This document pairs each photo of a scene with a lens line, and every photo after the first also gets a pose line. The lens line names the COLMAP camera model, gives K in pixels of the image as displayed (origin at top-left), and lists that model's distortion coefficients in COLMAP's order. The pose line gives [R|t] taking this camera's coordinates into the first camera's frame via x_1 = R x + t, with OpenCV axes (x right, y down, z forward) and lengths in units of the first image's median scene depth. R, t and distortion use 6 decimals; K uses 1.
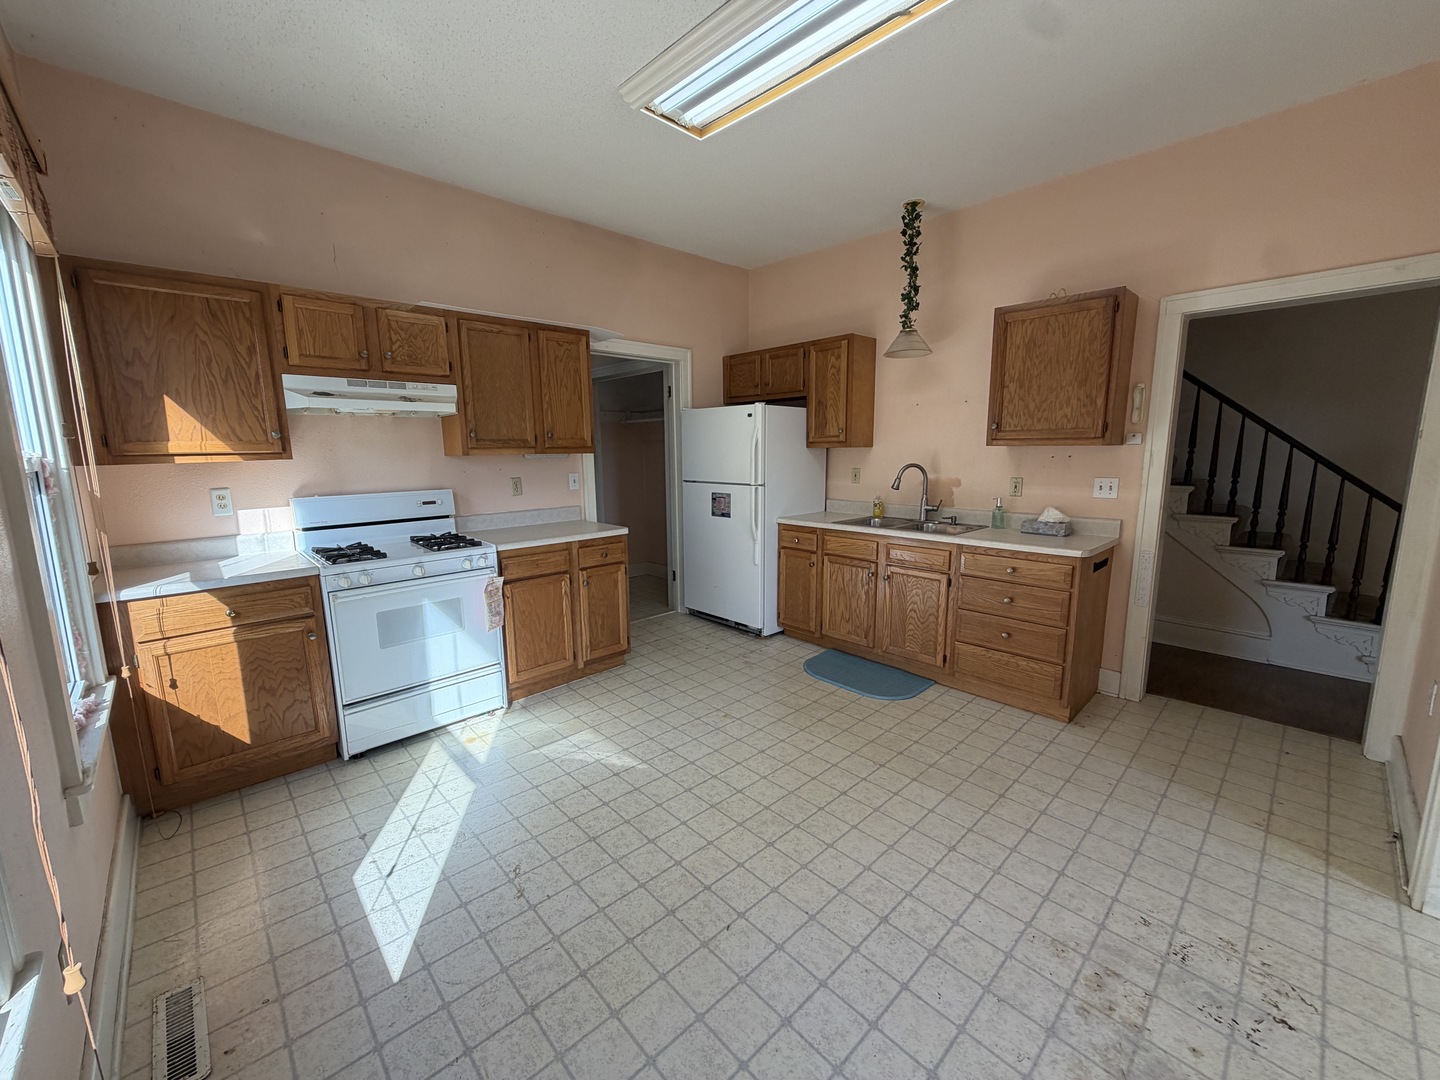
lens RADIAL K [[573.3, 0, 715.2], [0, 573.3, 537.5], [0, 0, 1]] dist [0.001333, -0.000347]
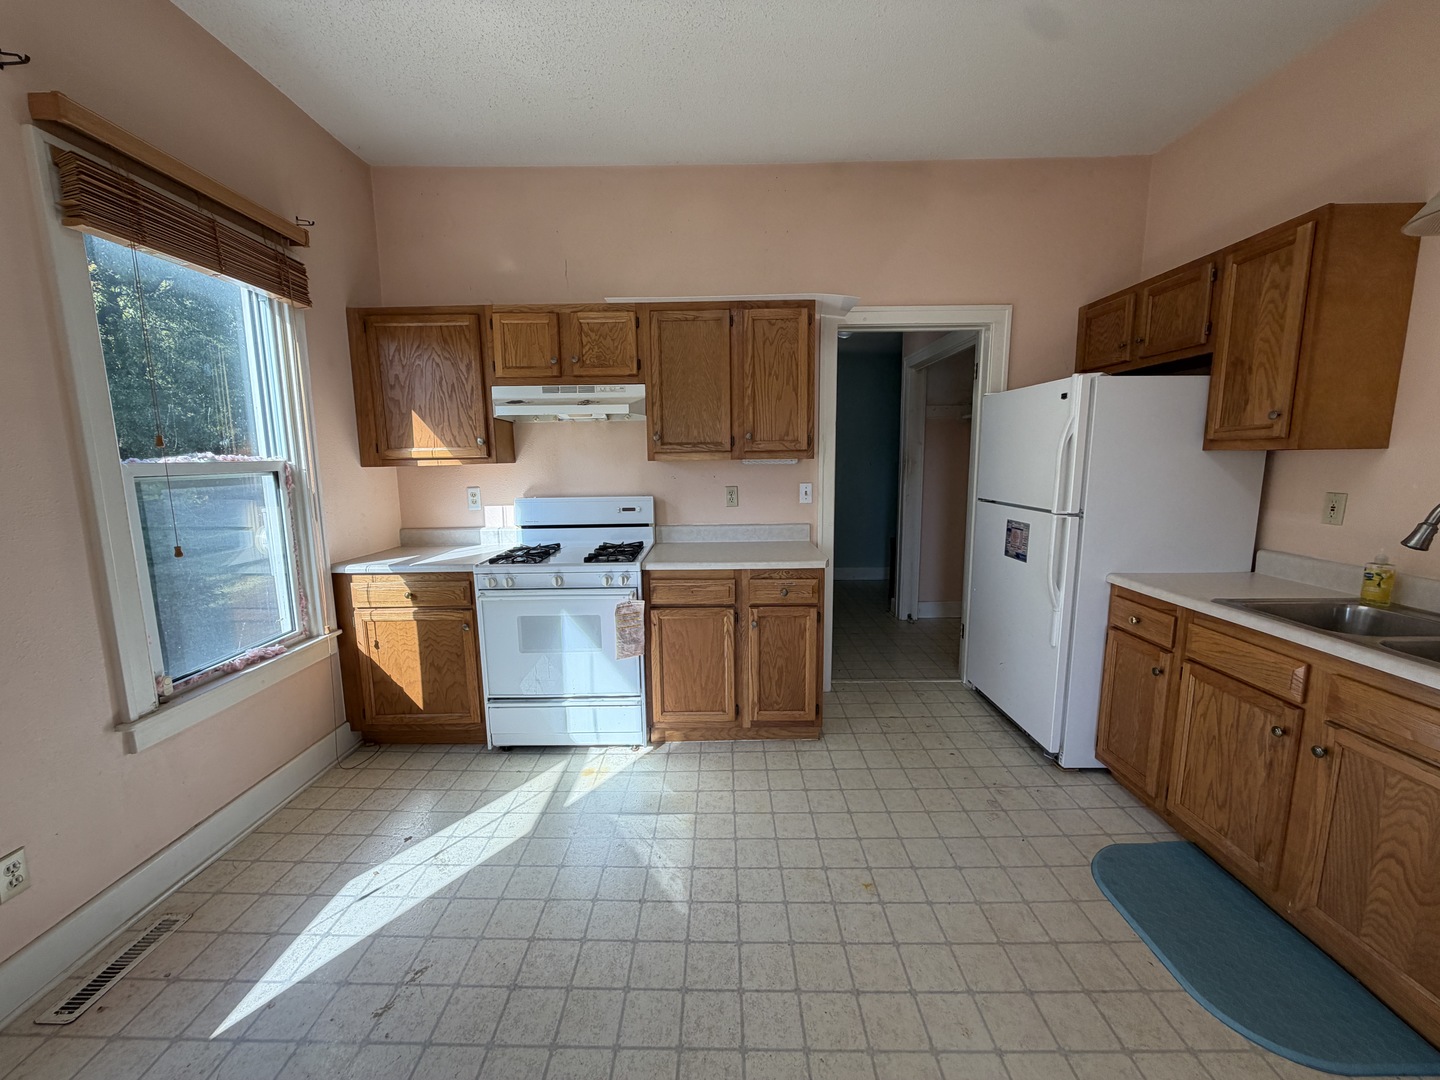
lens RADIAL K [[573.3, 0, 714.9], [0, 573.3, 537.4], [0, 0, 1]] dist [0.001333, -0.000347]
pose [[0.722558, 0.100012, -0.684038, 0.265566], [-0.103393, 0.993985, 0.036113, -0.062524], [0.683535, 0.044631, 0.728552, 0.392945]]
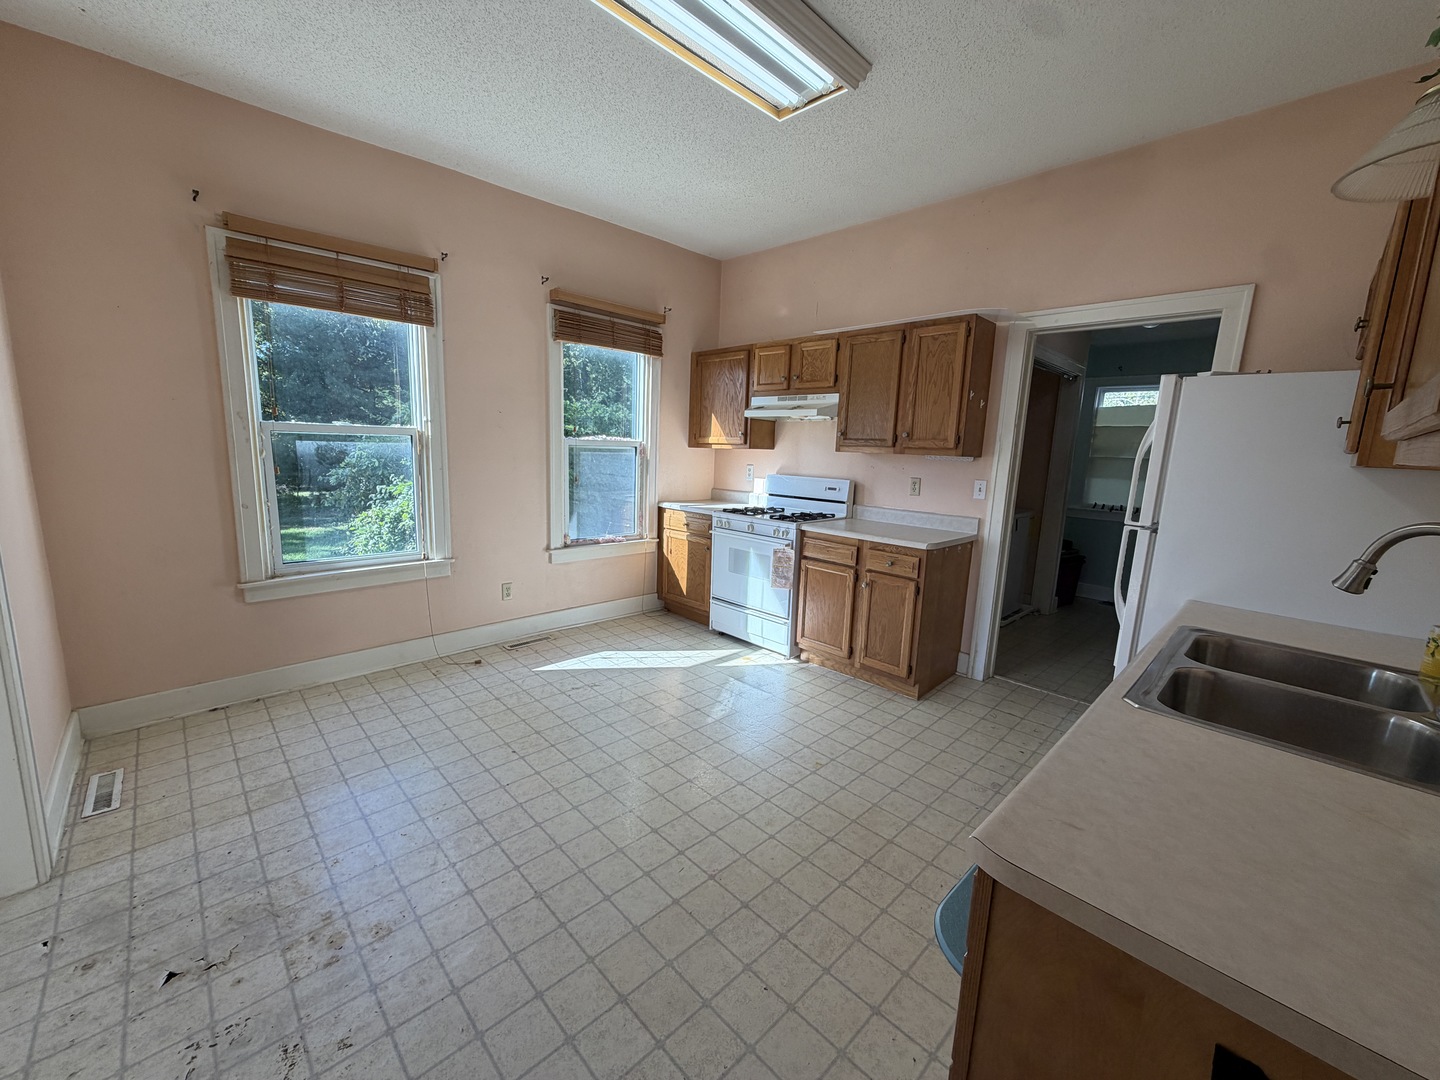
lens RADIAL K [[573.3, 0, 714.0], [0, 573.3, 536.4], [0, 0, 1]] dist [0.001333, -0.000347]
pose [[0.010509, 0.167815, -0.985763, 0.741369], [-0.191371, 0.967932, 0.162739, -0.112832], [0.981462, 0.186936, 0.042287, 0.702059]]
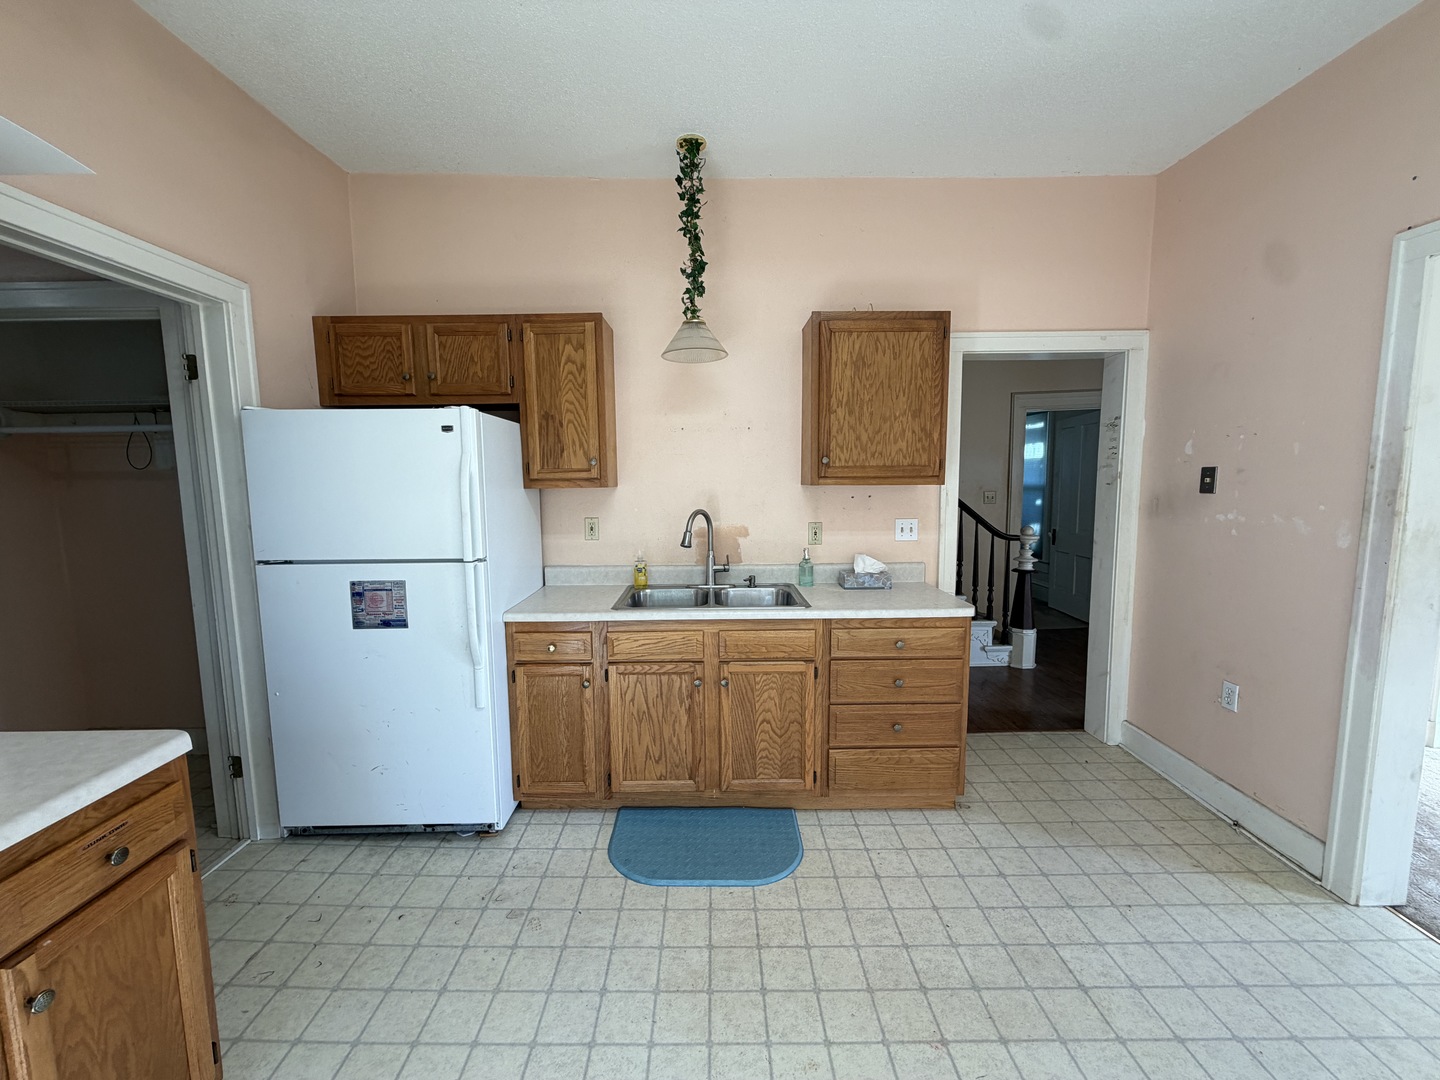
lens RADIAL K [[573.3, 0, 715.7], [0, 573.3, 537.0], [0, 0, 1]] dist [0.001333, -0.000347]
pose [[0.679886, -0.075805, 0.729389, -0.194168], [0.116281, 0.993203, -0.005166, -0.102106], [-0.724040, 0.088326, 0.684080, 0.573149]]
